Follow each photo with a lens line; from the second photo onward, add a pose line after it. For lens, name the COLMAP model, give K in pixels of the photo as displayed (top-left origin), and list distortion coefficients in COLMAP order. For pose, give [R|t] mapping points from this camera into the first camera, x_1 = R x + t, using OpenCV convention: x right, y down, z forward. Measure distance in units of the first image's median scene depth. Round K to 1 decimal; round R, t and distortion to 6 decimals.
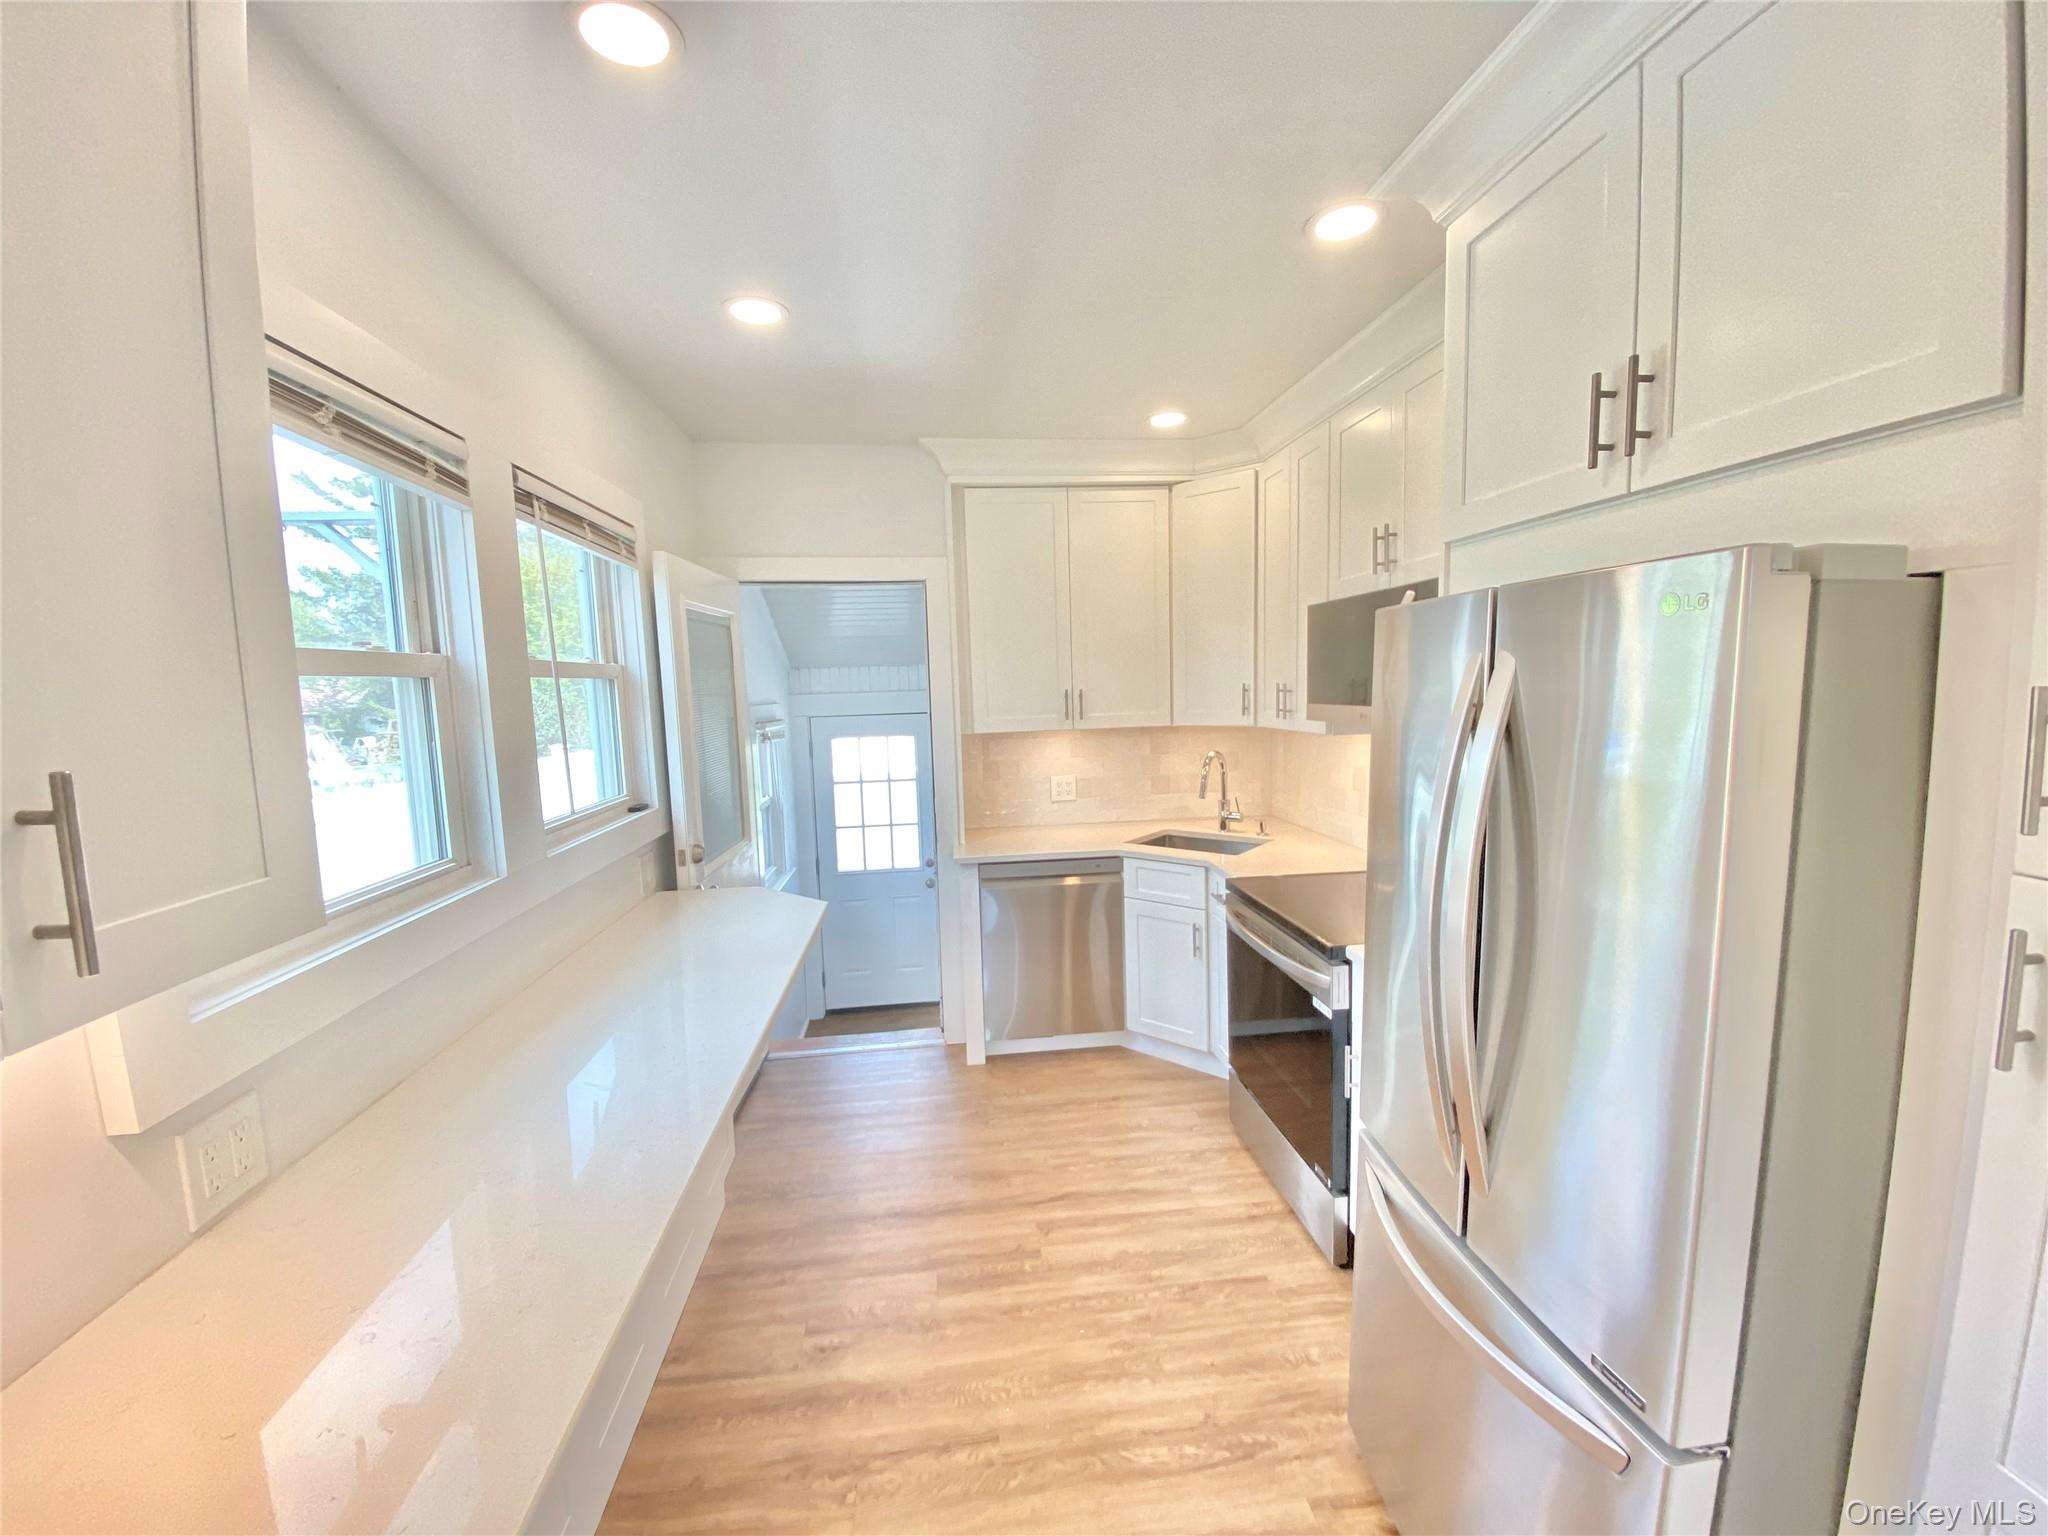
lens RADIAL K [[839.3, 0, 1025.2], [0, 839.3, 779.0], [0, 0, 1]] dist [-0.003355, -0.000787]
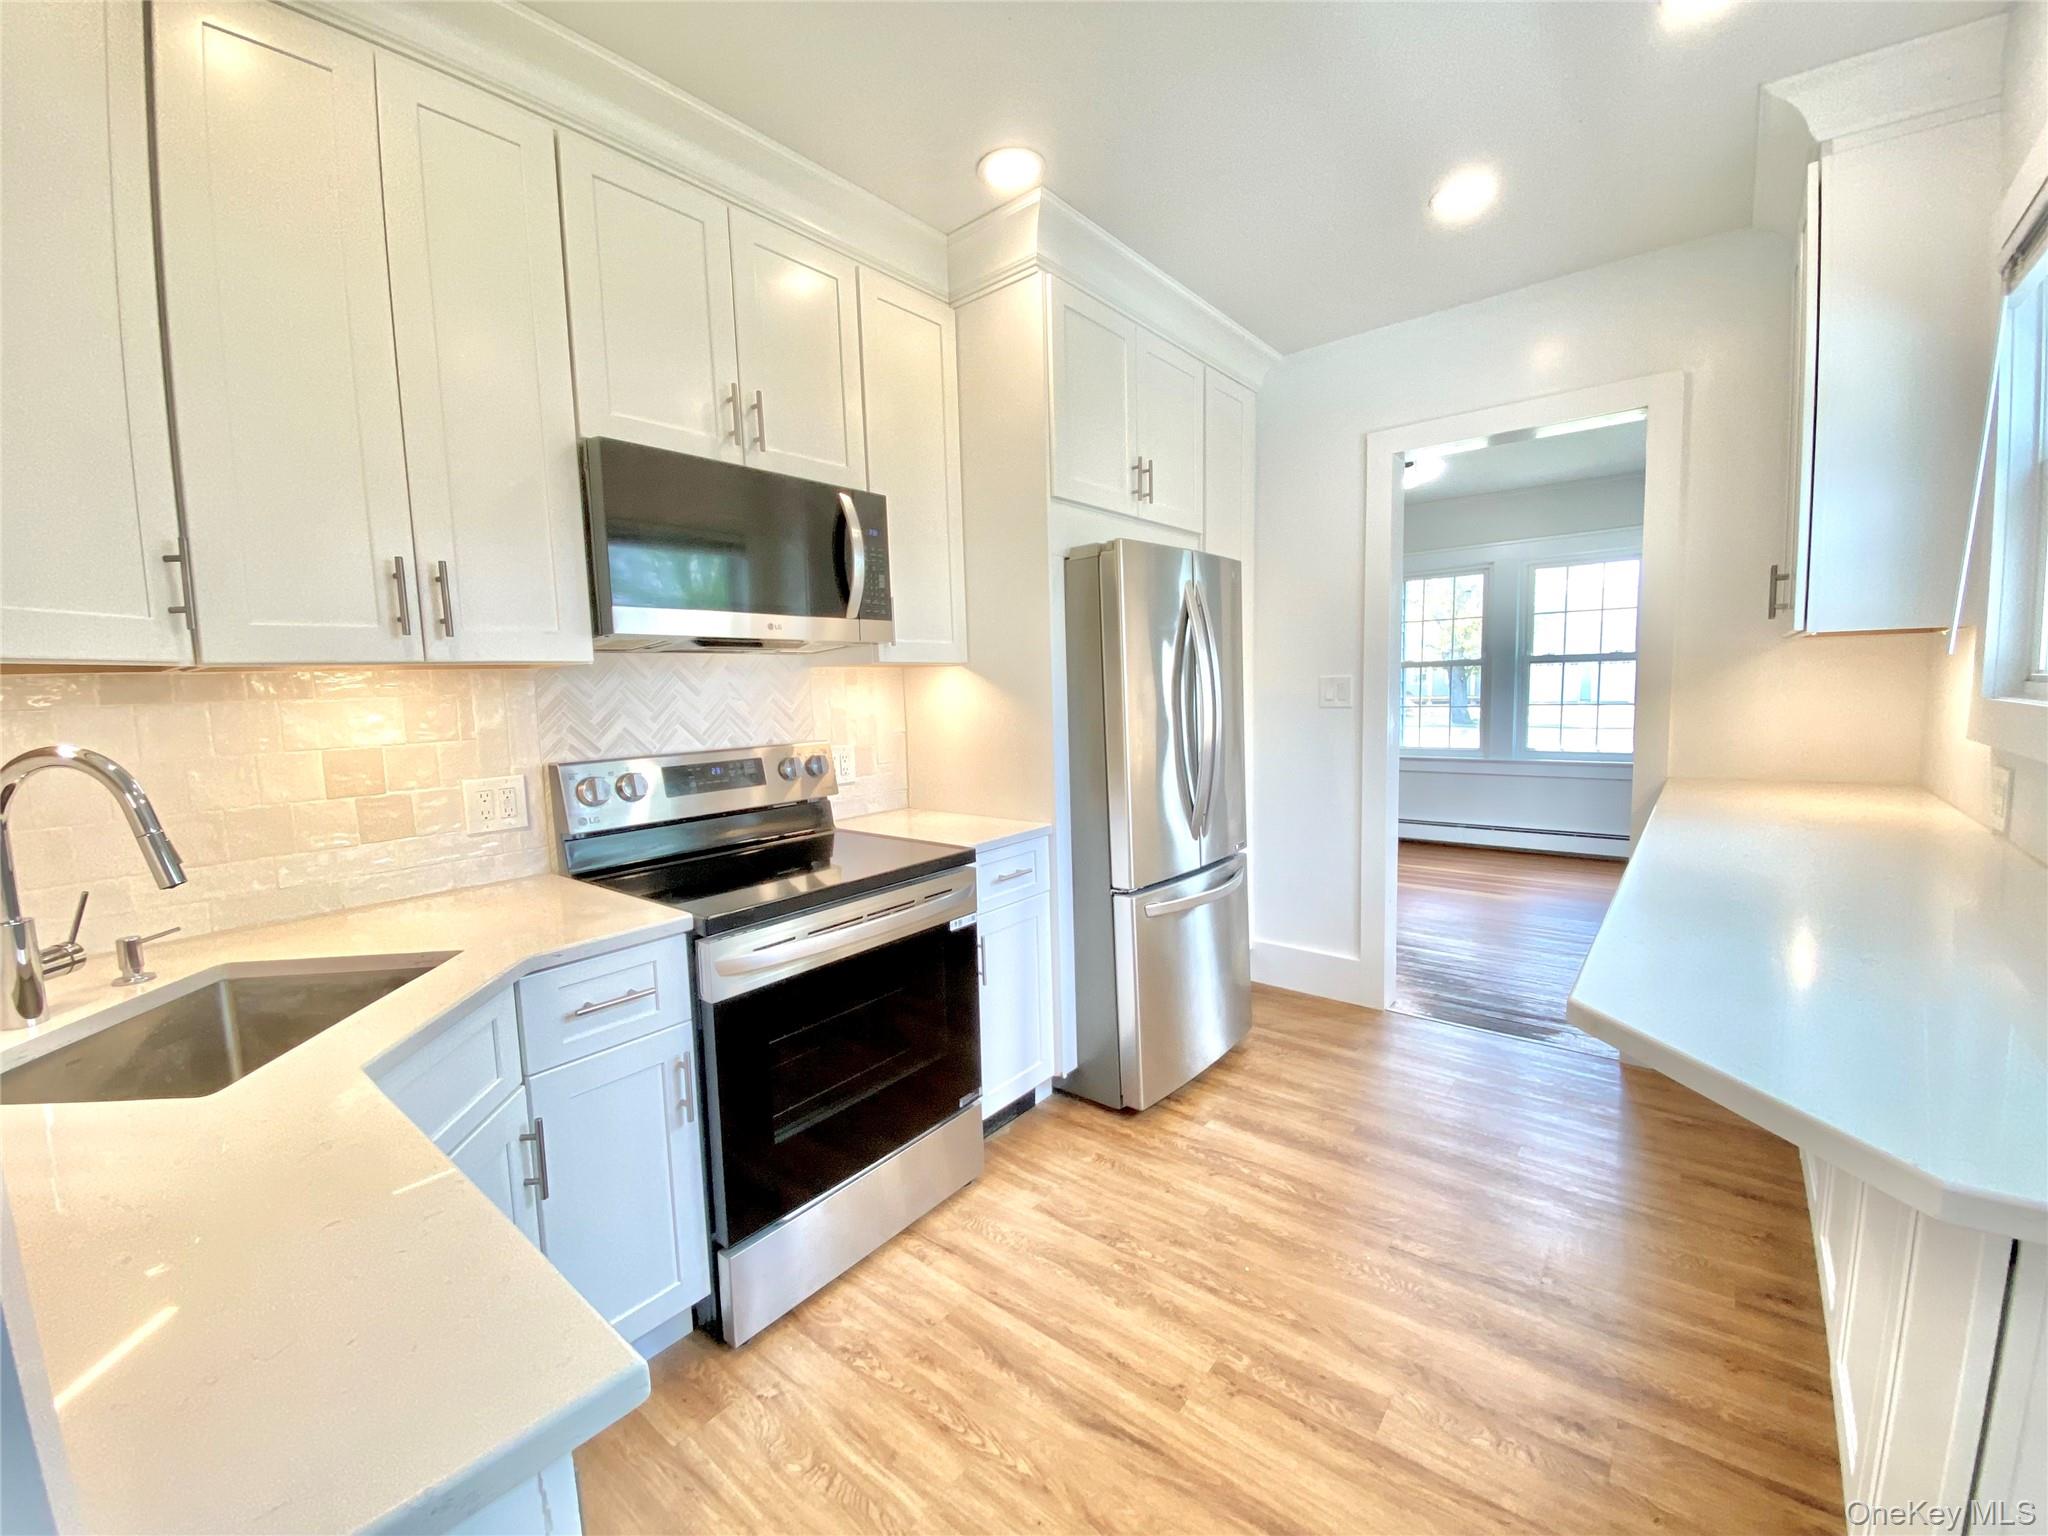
lens RADIAL K [[839.3, 0, 1018.8], [0, 839.3, 755.1], [0, 0, 1]] dist [-0.003355, -0.000787]
pose [[-0.693152, -0.022728, 0.720433, -0.371520], [0.128509, 0.979592, 0.154547, -0.056296], [-0.709243, 0.199706, -0.676086, 1.546007]]
